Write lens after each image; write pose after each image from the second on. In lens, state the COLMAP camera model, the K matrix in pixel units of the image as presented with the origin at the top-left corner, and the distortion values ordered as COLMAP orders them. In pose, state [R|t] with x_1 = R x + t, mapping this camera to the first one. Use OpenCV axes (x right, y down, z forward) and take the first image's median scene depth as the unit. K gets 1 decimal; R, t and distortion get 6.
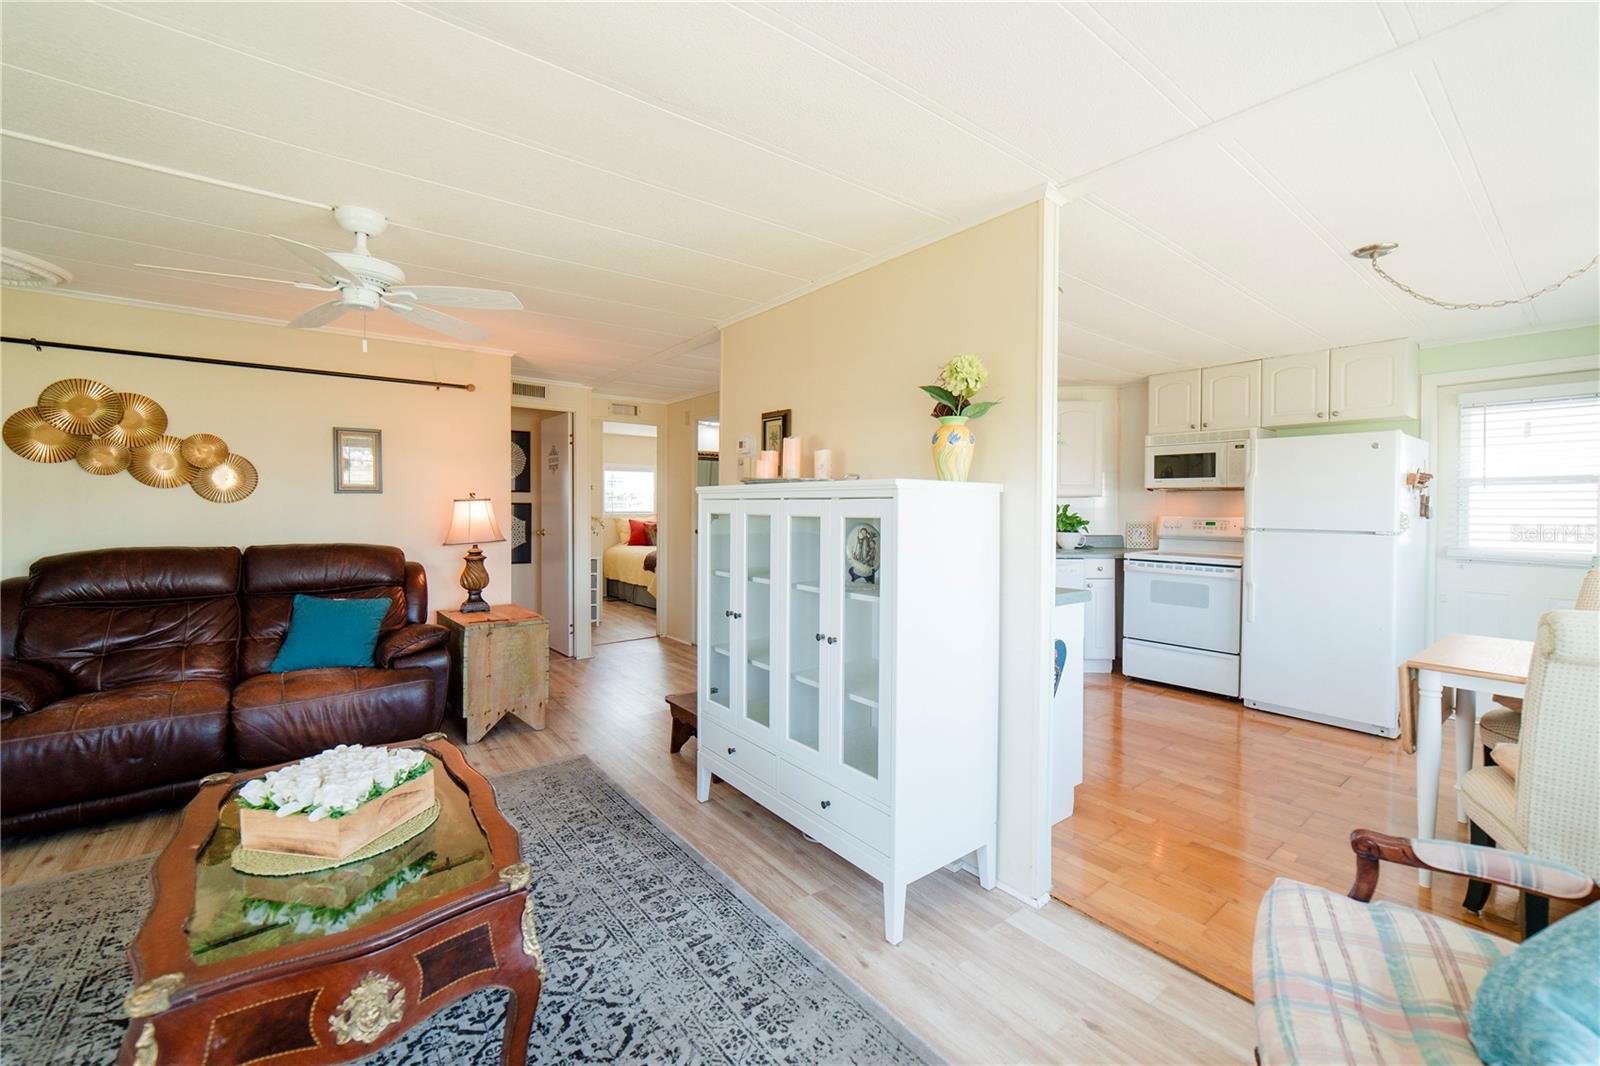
lens RADIAL K [[666.0, 0, 836.2], [0, 666.0, 511.5], [0, 0, 1]] dist [-0.019799, 0.008784]
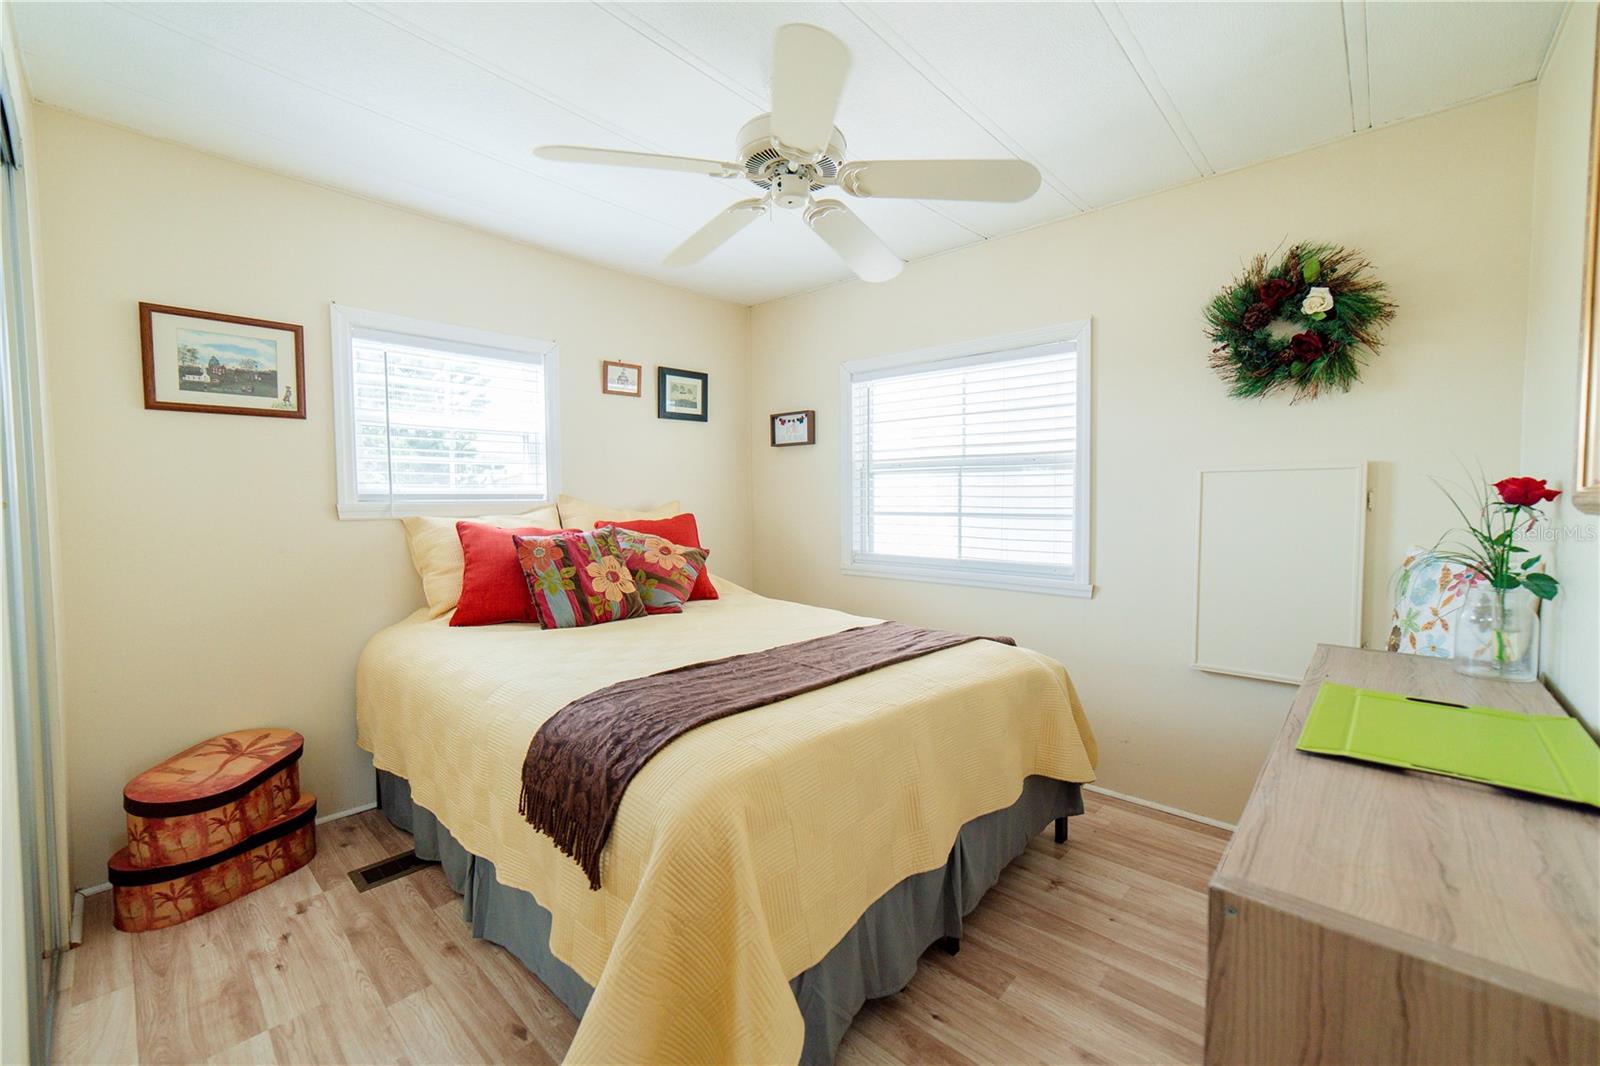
lens RADIAL K [[666.0, 0, 800.9], [0, 666.0, 529.5], [0, 0, 1]] dist [-0.019799, 0.008784]
pose [[0.988926, -0.012042, 0.147923, -0.665704], [0.007758, 0.999535, 0.029503, 0.024894], [-0.148209, -0.028028, 0.988559, 2.228040]]
